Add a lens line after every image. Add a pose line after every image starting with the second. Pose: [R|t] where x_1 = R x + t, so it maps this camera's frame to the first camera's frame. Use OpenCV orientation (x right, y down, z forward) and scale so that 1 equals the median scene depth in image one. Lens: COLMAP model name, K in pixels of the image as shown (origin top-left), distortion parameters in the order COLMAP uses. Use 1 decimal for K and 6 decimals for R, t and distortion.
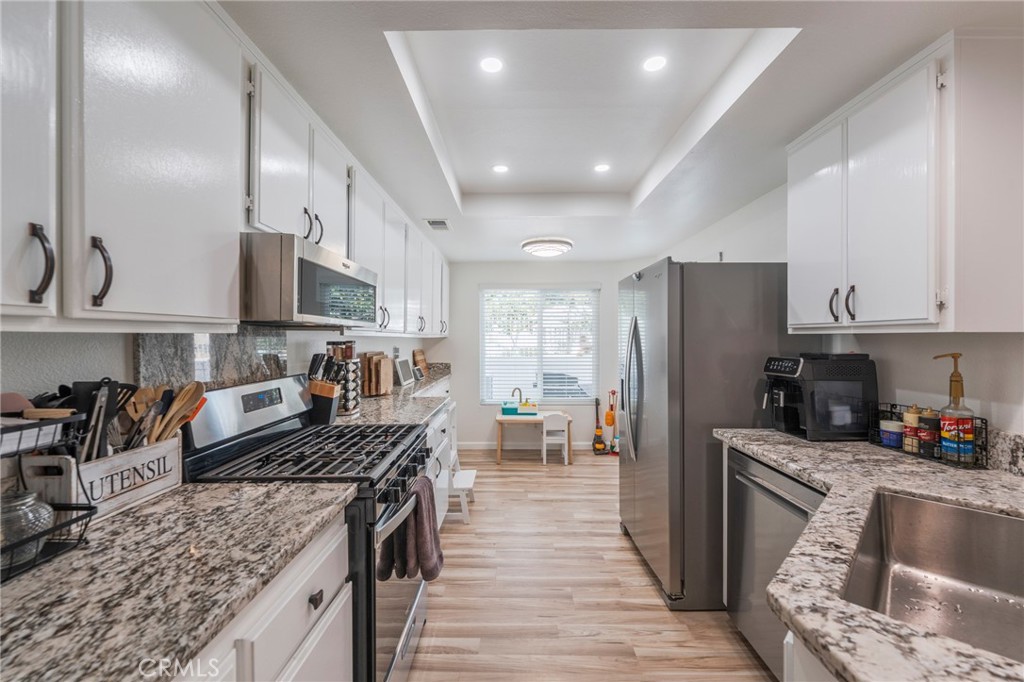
lens RADIAL K [[415.2, 0, 510.1], [0, 415.2, 338.4], [0, 0, 1]] dist [-0.004315, -0.000077]
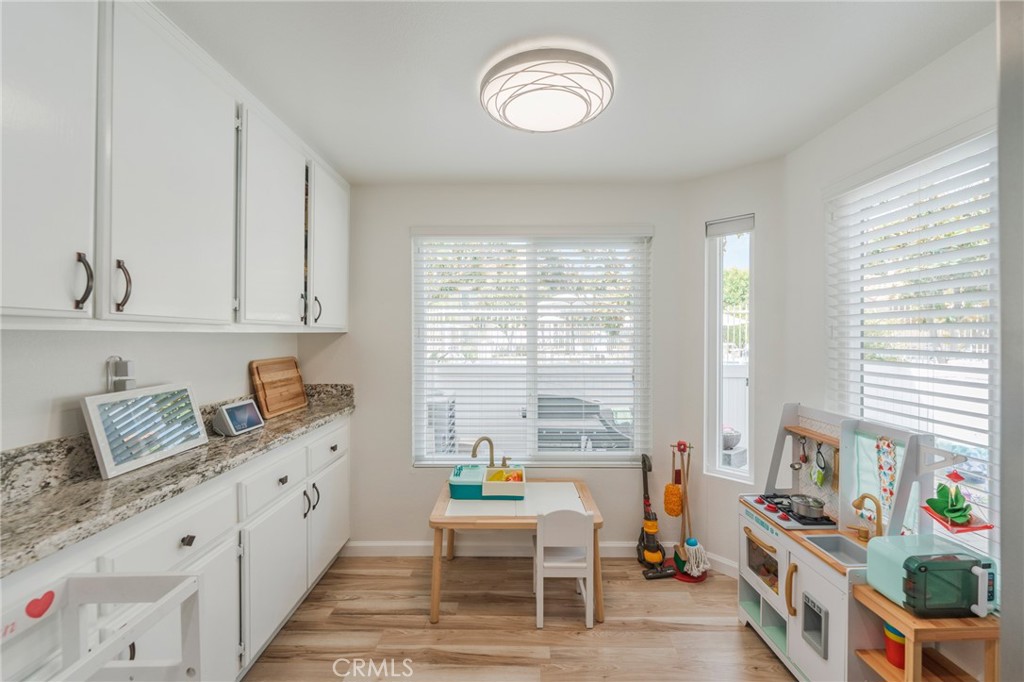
lens RADIAL K [[415.2, 0, 515.7], [0, 415.2, 336.8], [0, 0, 1]] dist [-0.004315, -0.000077]
pose [[0.999744, 0.002177, 0.022526, 0.044237], [-0.002199, 0.999997, 0.000916, 0.001136], [-0.022524, -0.000966, 0.999746, 0.533080]]
